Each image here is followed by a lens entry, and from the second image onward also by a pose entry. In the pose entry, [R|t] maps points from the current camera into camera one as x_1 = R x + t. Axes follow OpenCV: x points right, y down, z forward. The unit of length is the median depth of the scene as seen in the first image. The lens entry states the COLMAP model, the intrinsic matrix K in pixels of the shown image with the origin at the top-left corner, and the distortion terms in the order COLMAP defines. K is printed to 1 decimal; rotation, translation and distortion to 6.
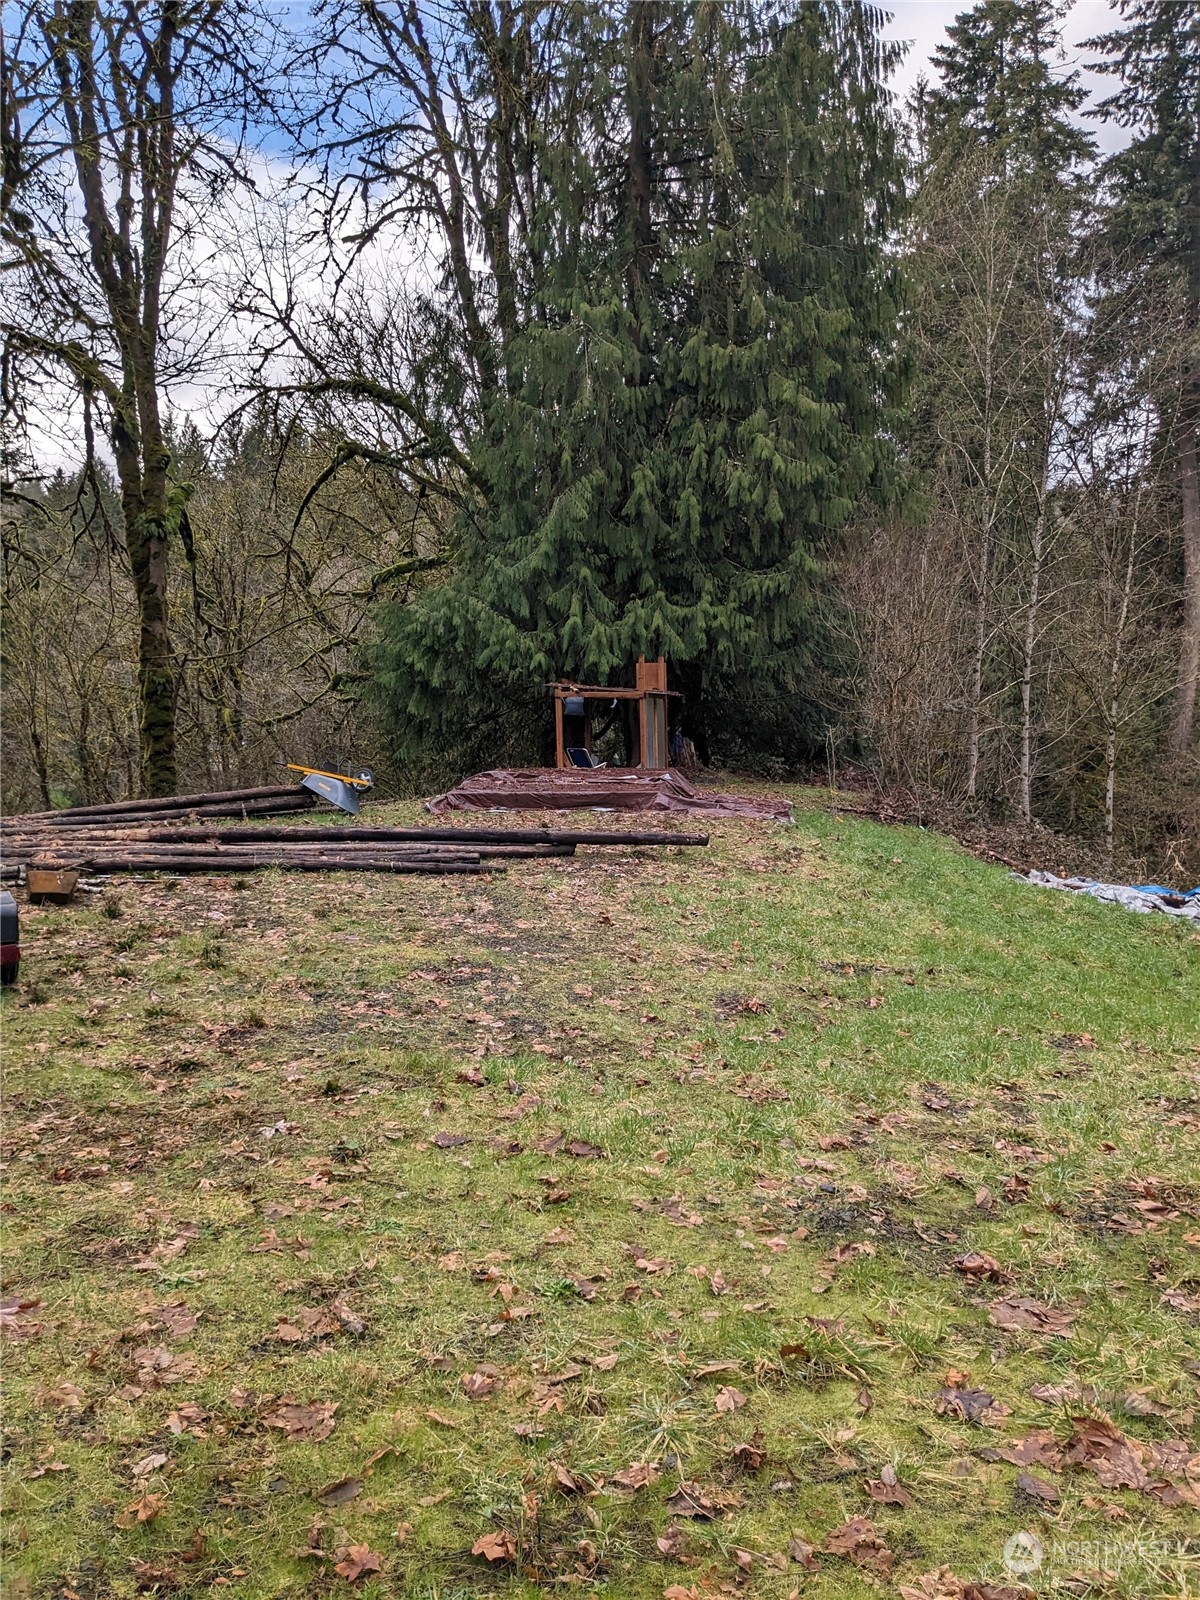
lens RADIAL K [[1232.6, 0, 604.3], [0, 1232.6, 808.3], [0, 0, 1]] dist [0.050120, -0.072240]
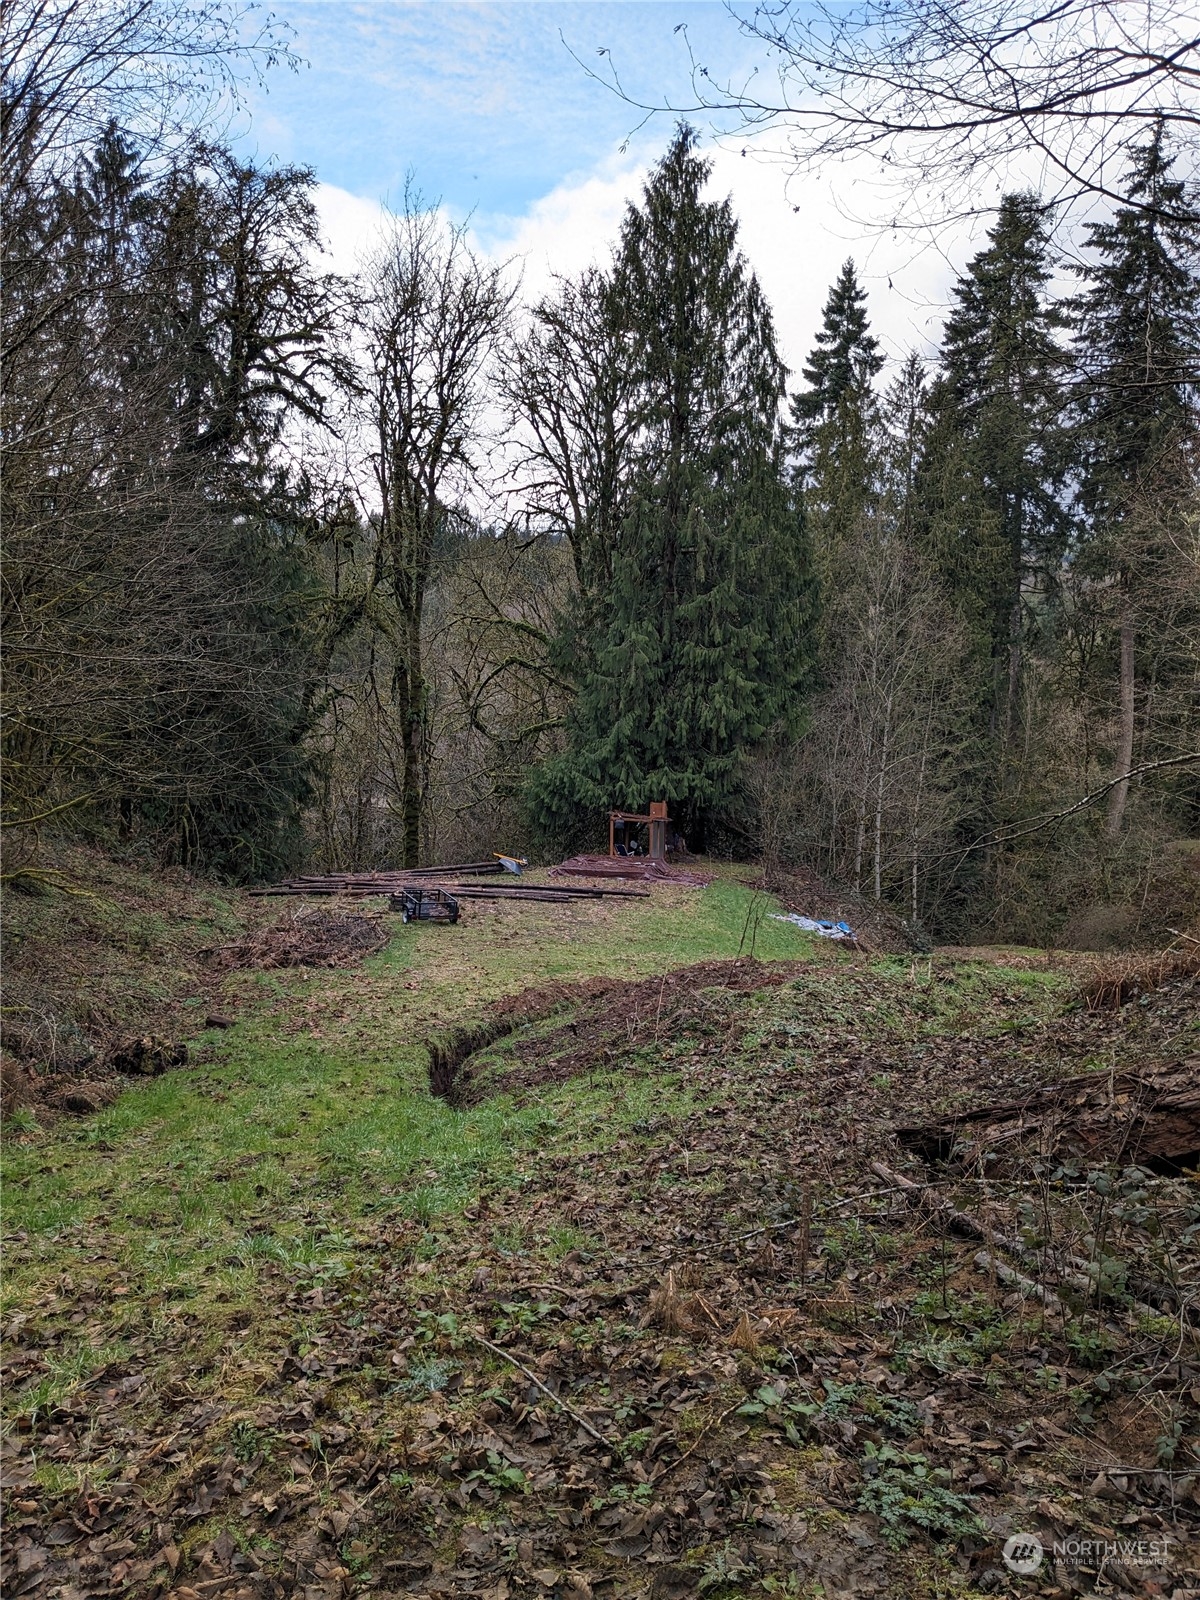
lens RADIAL K [[1232.6, 0, 604.3], [0, 1232.6, 808.3], [0, 0, 1]] dist [0.050120, -0.072240]
pose [[0.995493, 0.046652, -0.082563, 0.117708], [-0.048666, 0.998561, -0.022547, -0.059664], [0.081392, 0.026463, 0.996331, -1.048777]]
